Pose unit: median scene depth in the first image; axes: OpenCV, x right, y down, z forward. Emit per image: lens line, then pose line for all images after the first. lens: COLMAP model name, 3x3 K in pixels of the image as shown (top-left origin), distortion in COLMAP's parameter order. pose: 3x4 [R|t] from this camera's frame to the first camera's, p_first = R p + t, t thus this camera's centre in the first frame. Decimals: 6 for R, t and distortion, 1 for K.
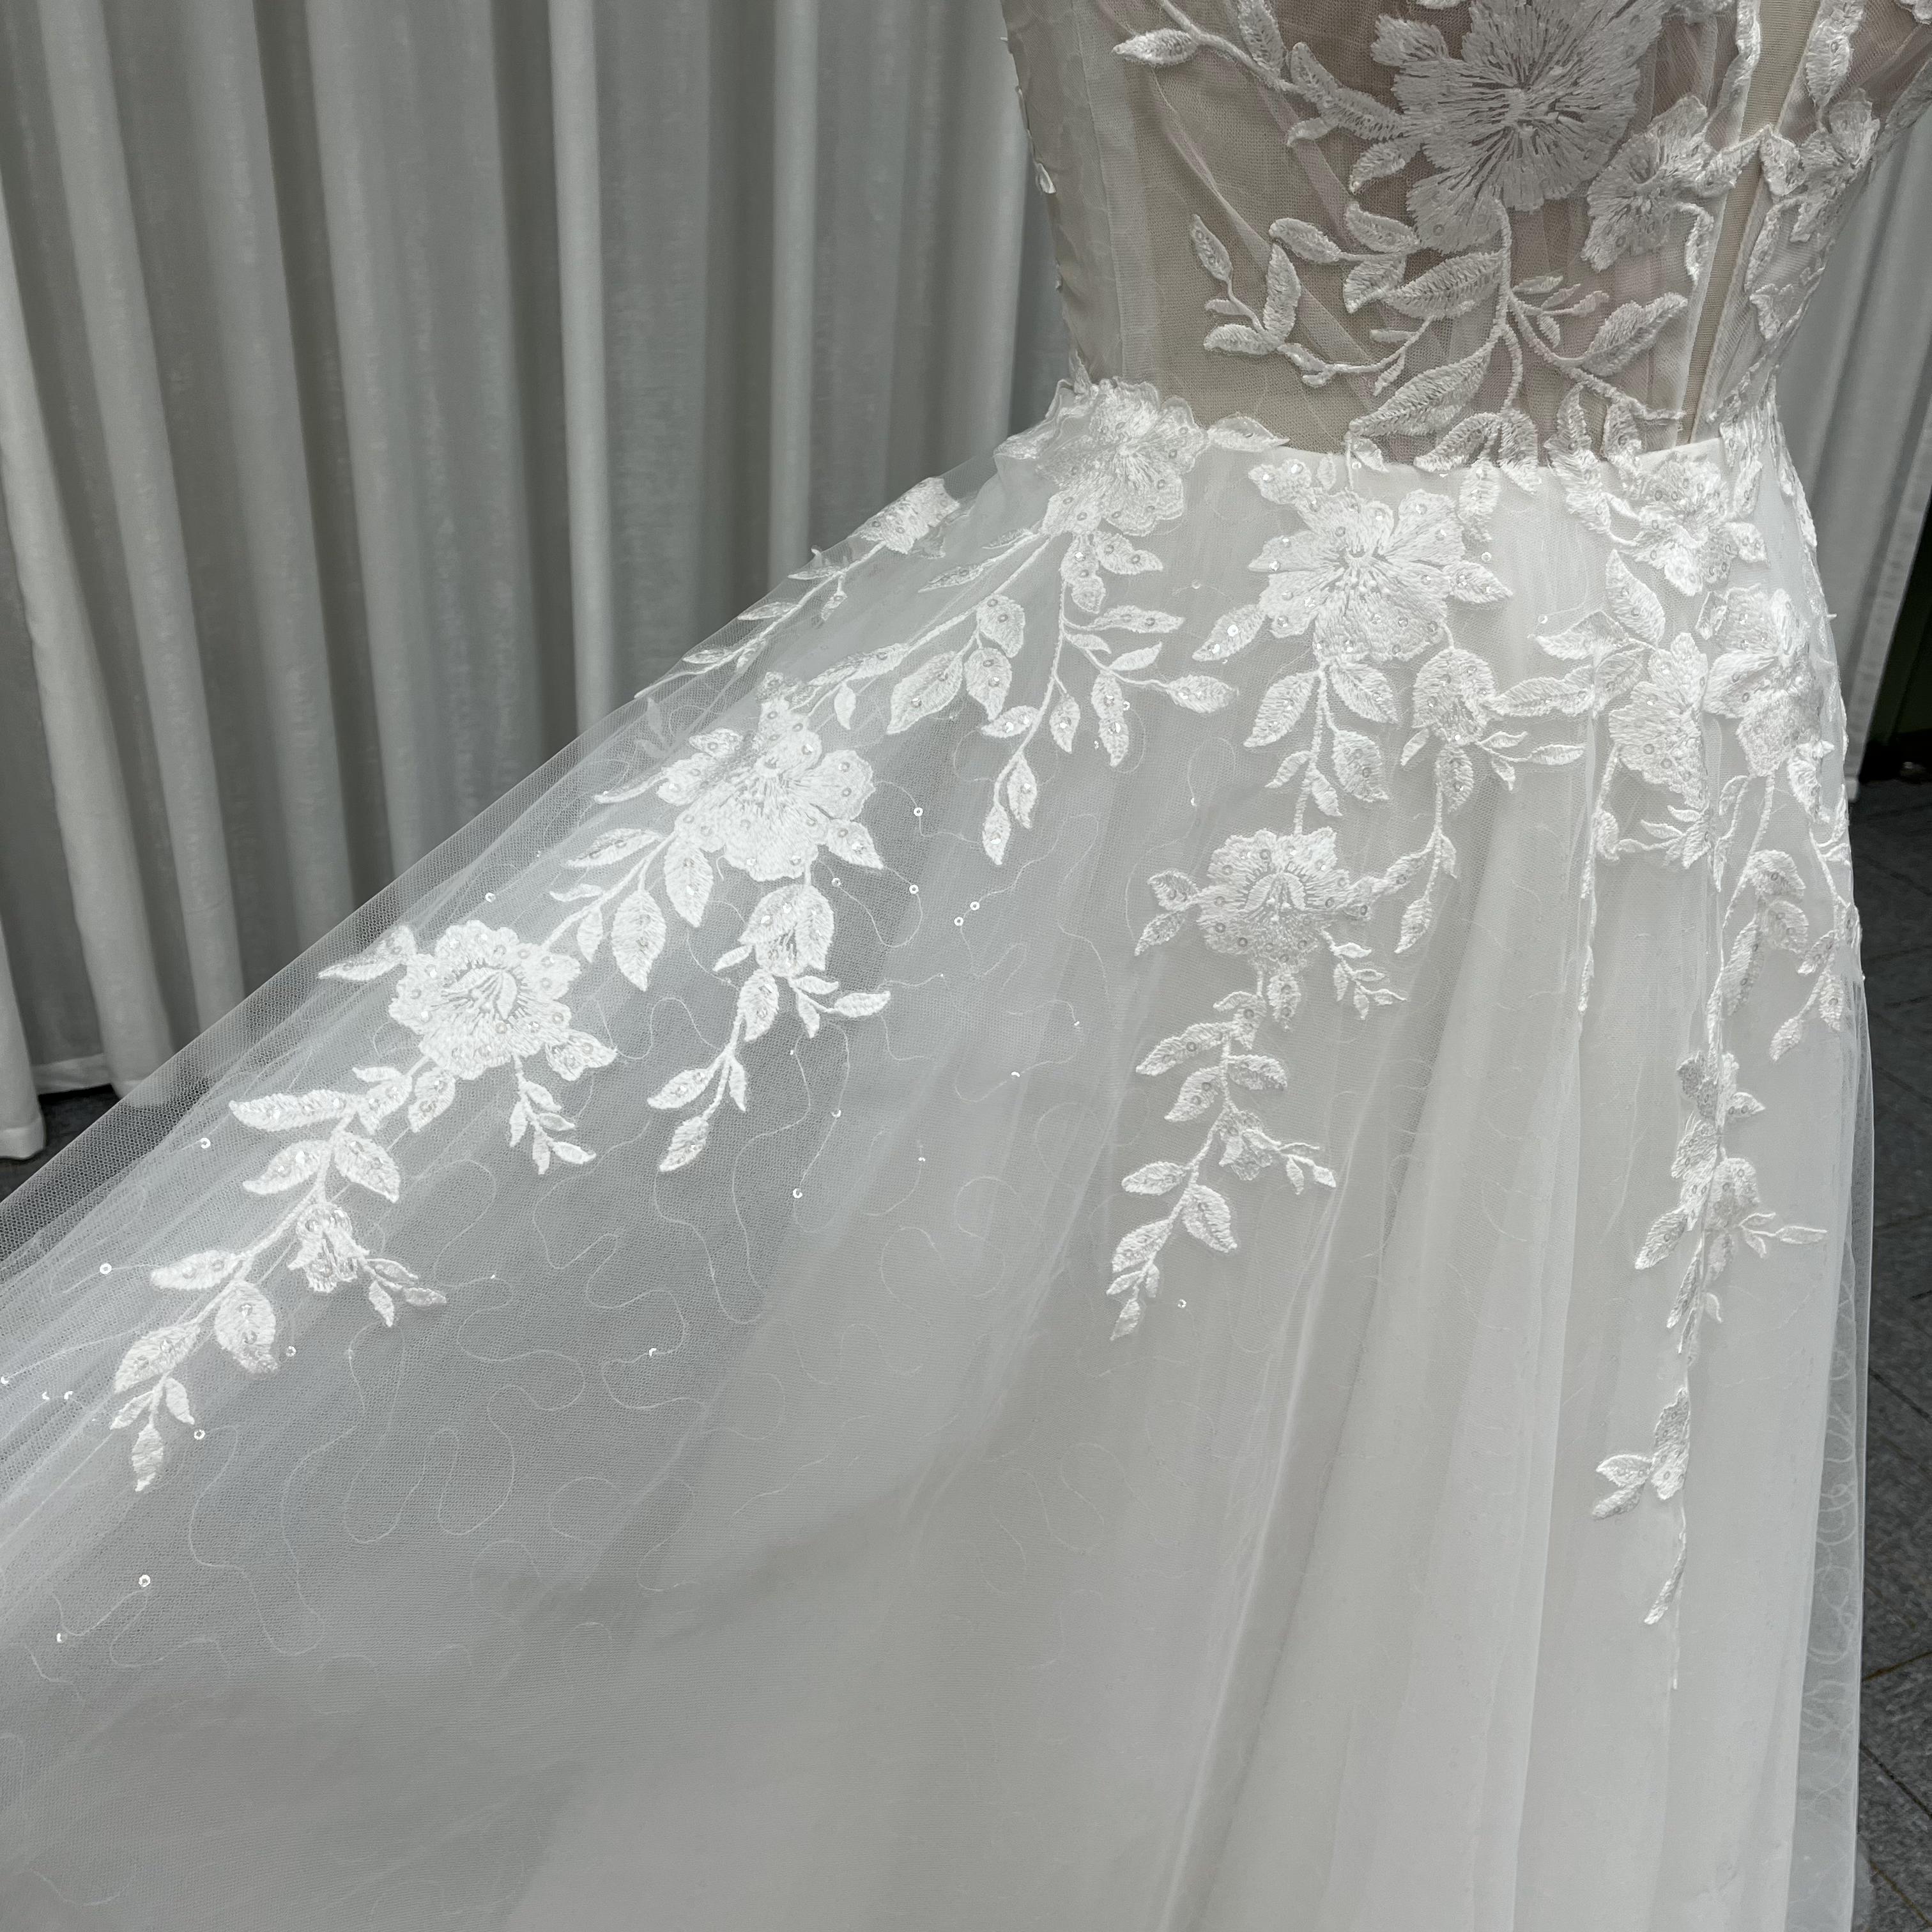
lens RADIAL K [[1955.6, 0, 968.8], [0, 1955.6, 974.1], [0, 0, 1]] dist [0.073828, -0.111914]
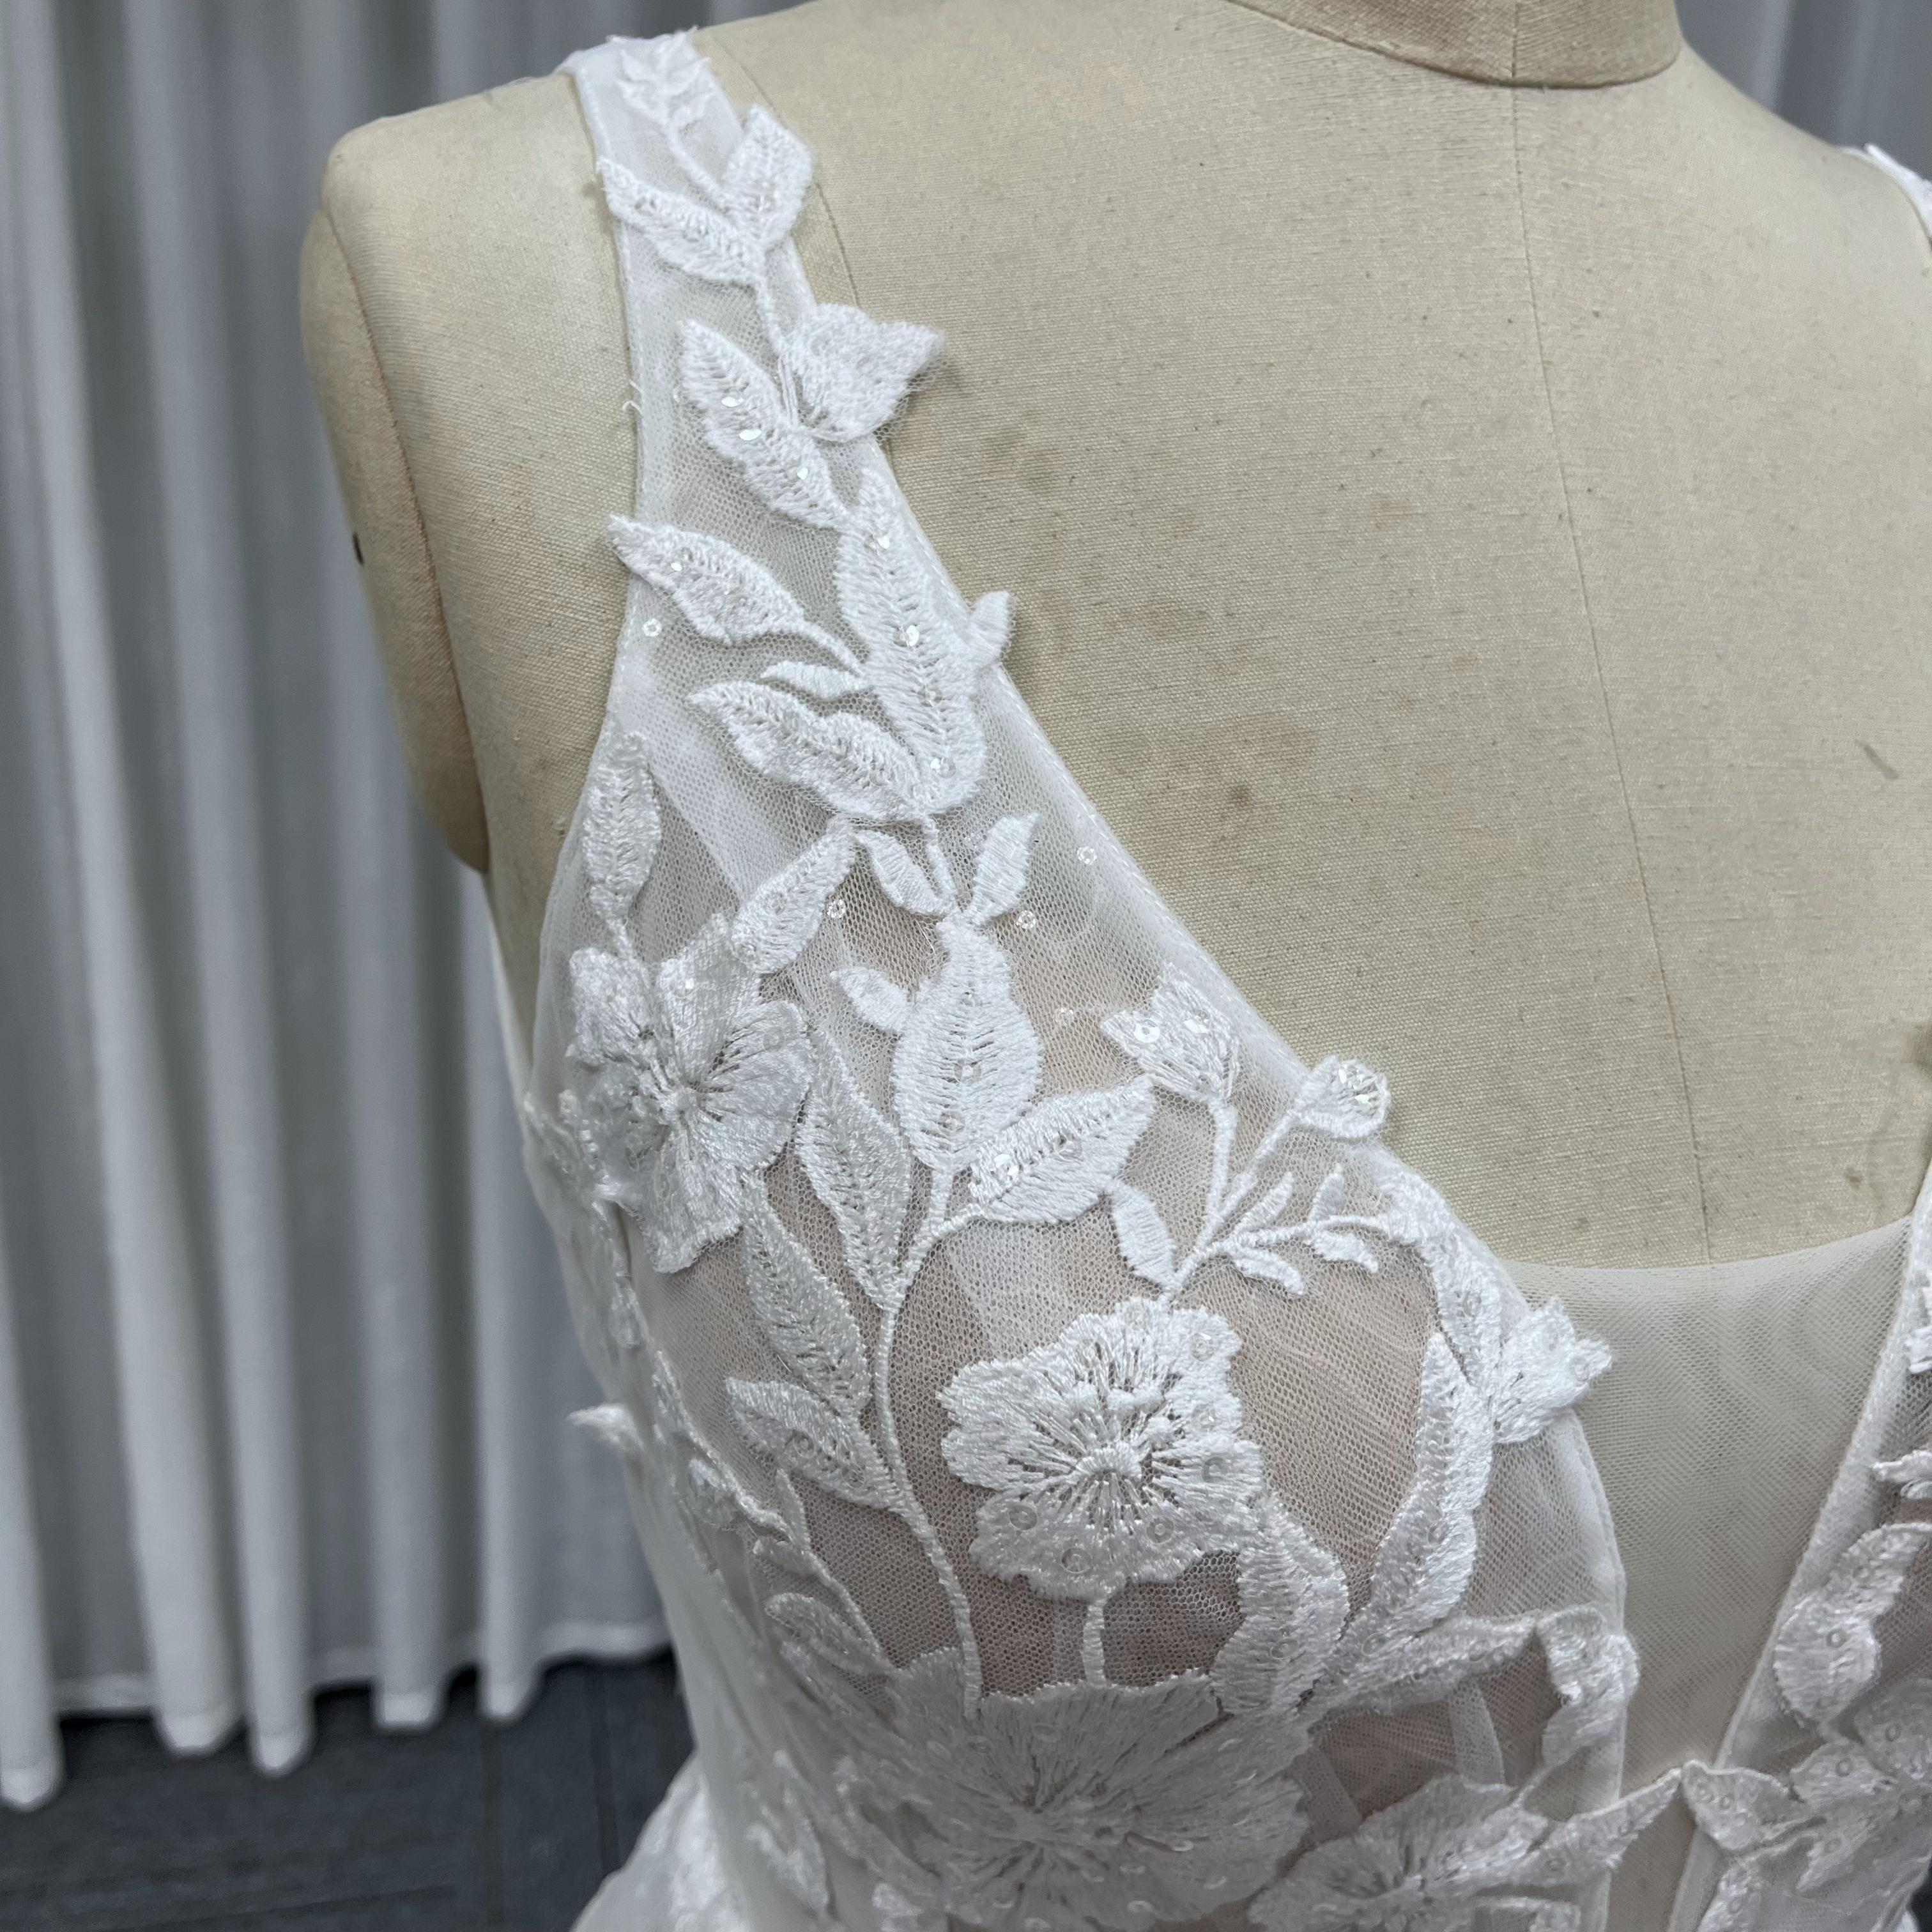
lens RADIAL K [[1955.6, 0, 968.8], [0, 1955.6, 974.1], [0, 0, 1]] dist [0.073828, -0.111914]
pose [[0.952560, 0.095931, -0.288836, 0.340517], [-0.152878, 0.971427, -0.181541, -0.487809], [0.263168, 0.217085, 0.940009, 0.404136]]
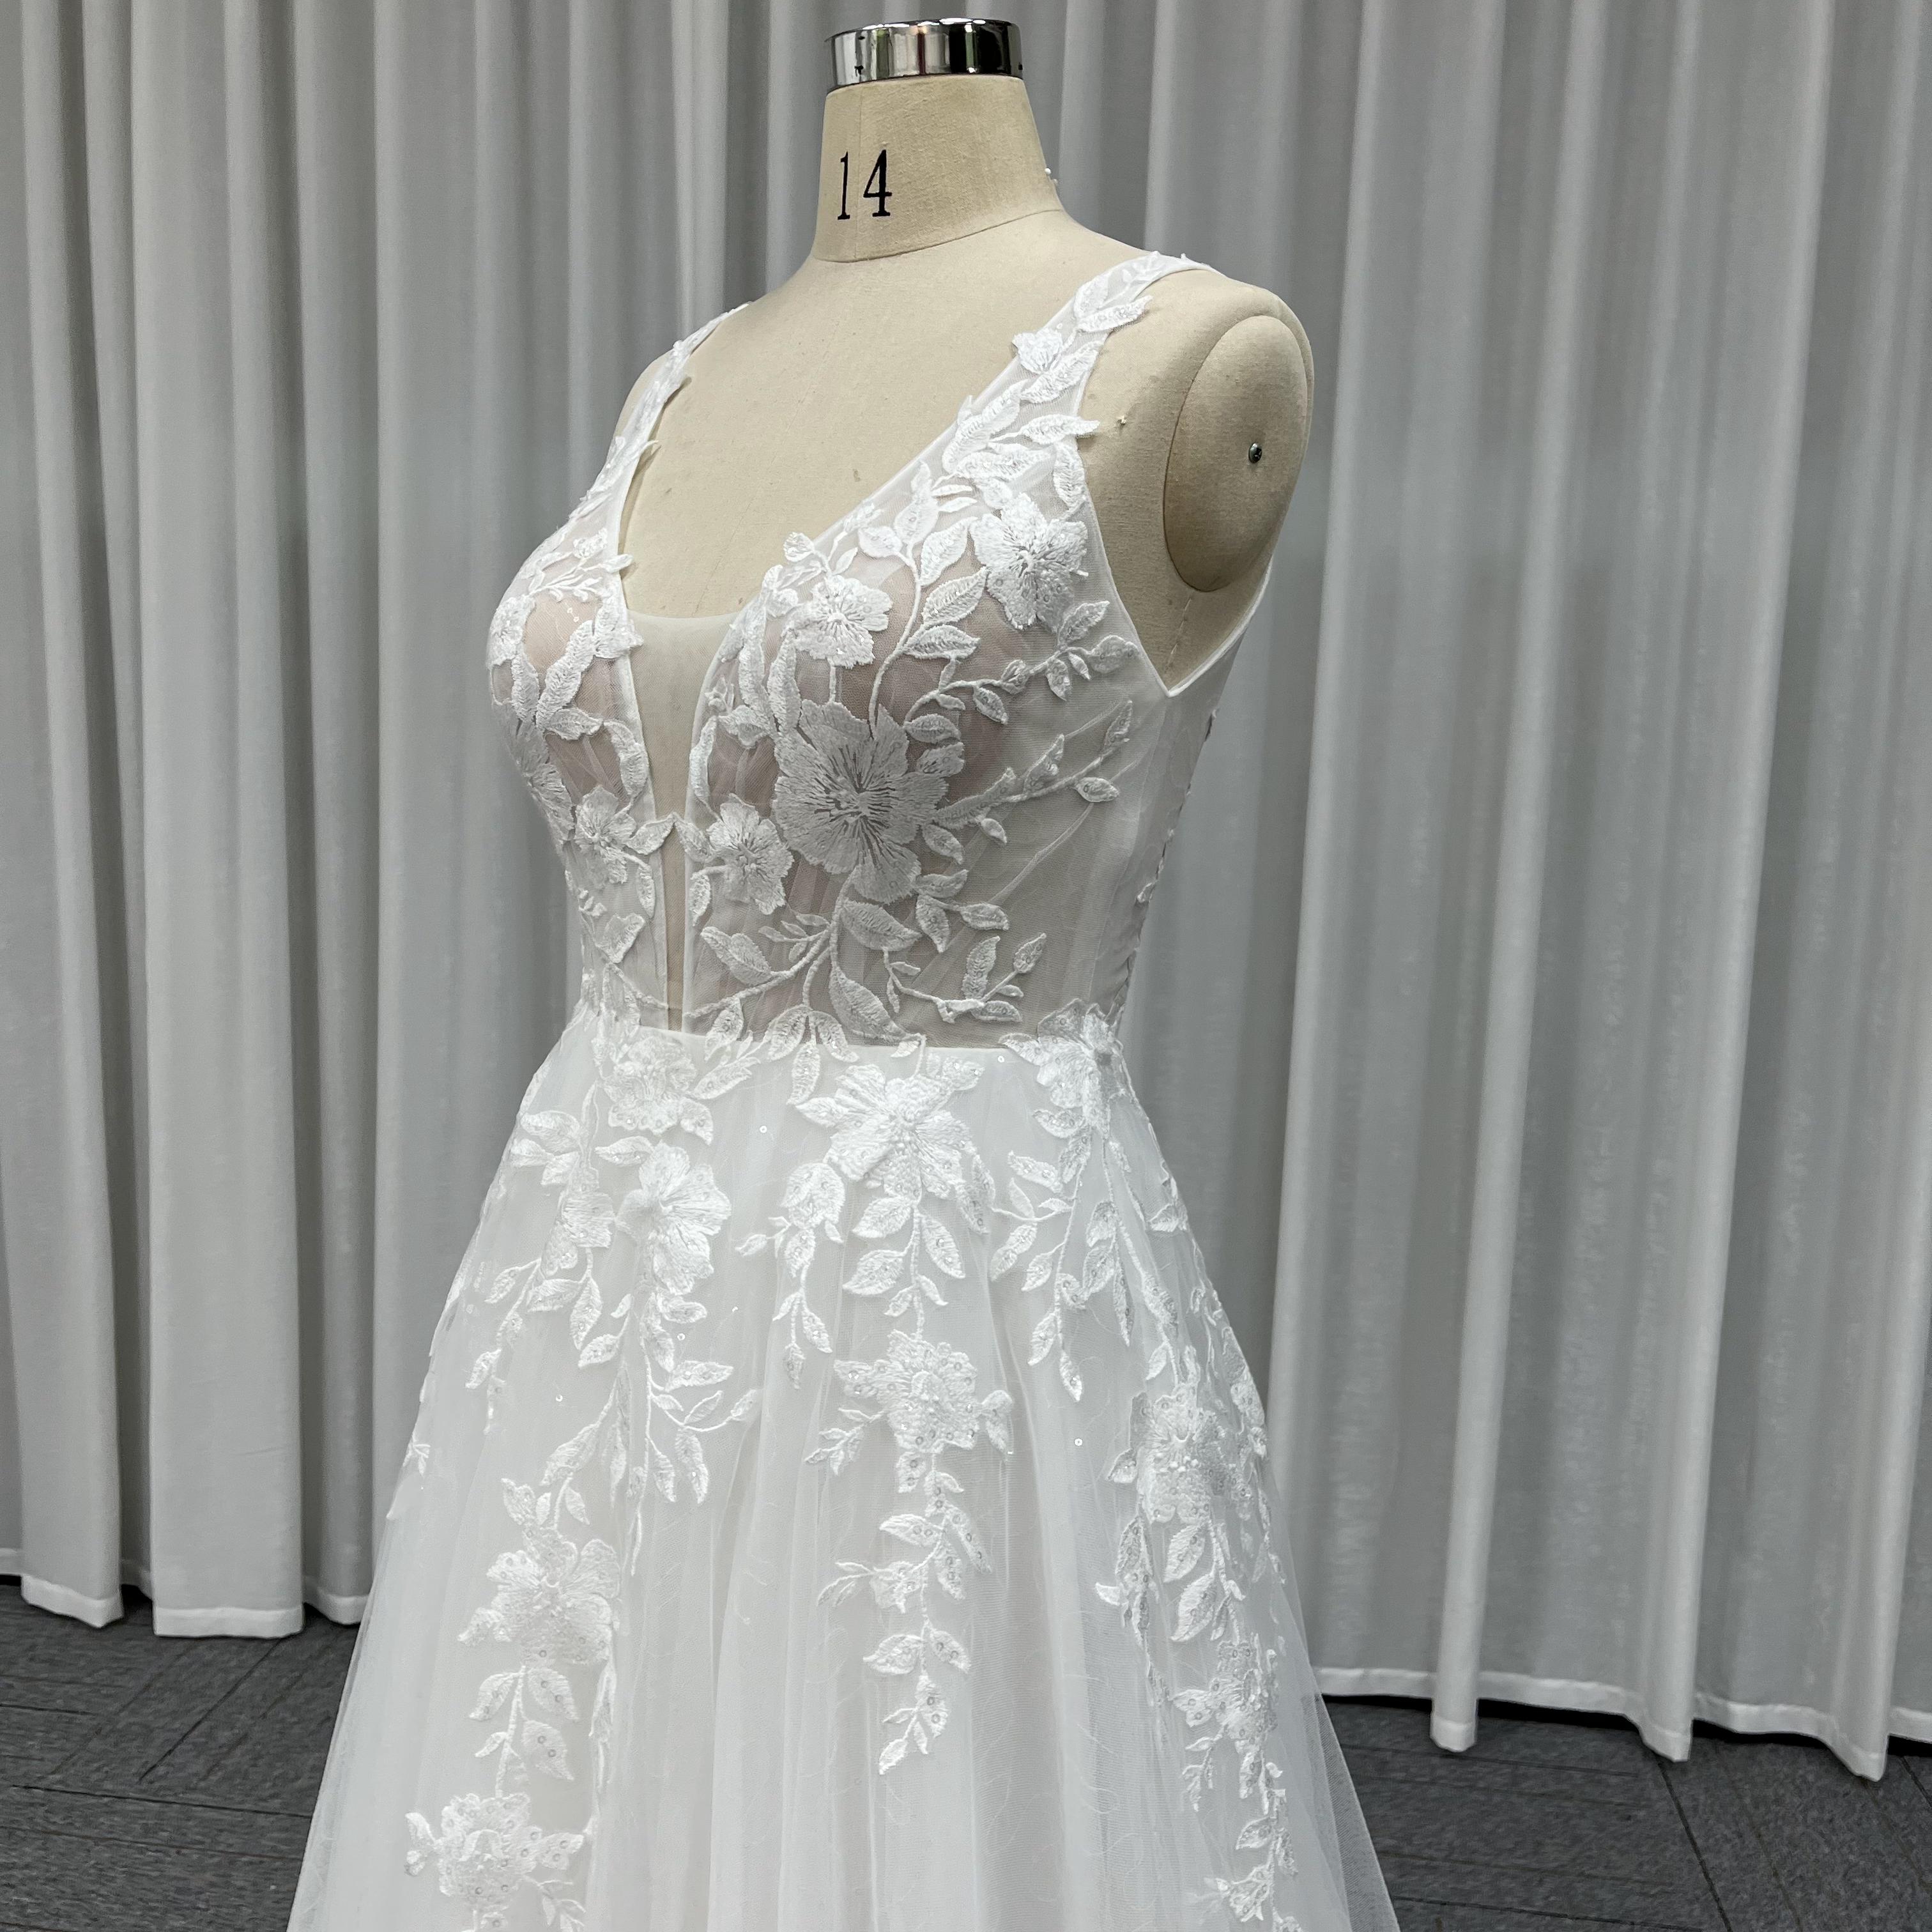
lens RADIAL K [[1955.6, 0, 968.8], [0, 1955.6, 974.1], [0, 0, 1]] dist [0.073828, -0.111914]
pose [[0.266555, 0.095800, -0.959047, 1.769346], [-0.496605, 0.866449, -0.051474, -0.347017], [0.826034, 0.489988, 0.278531, 0.807929]]
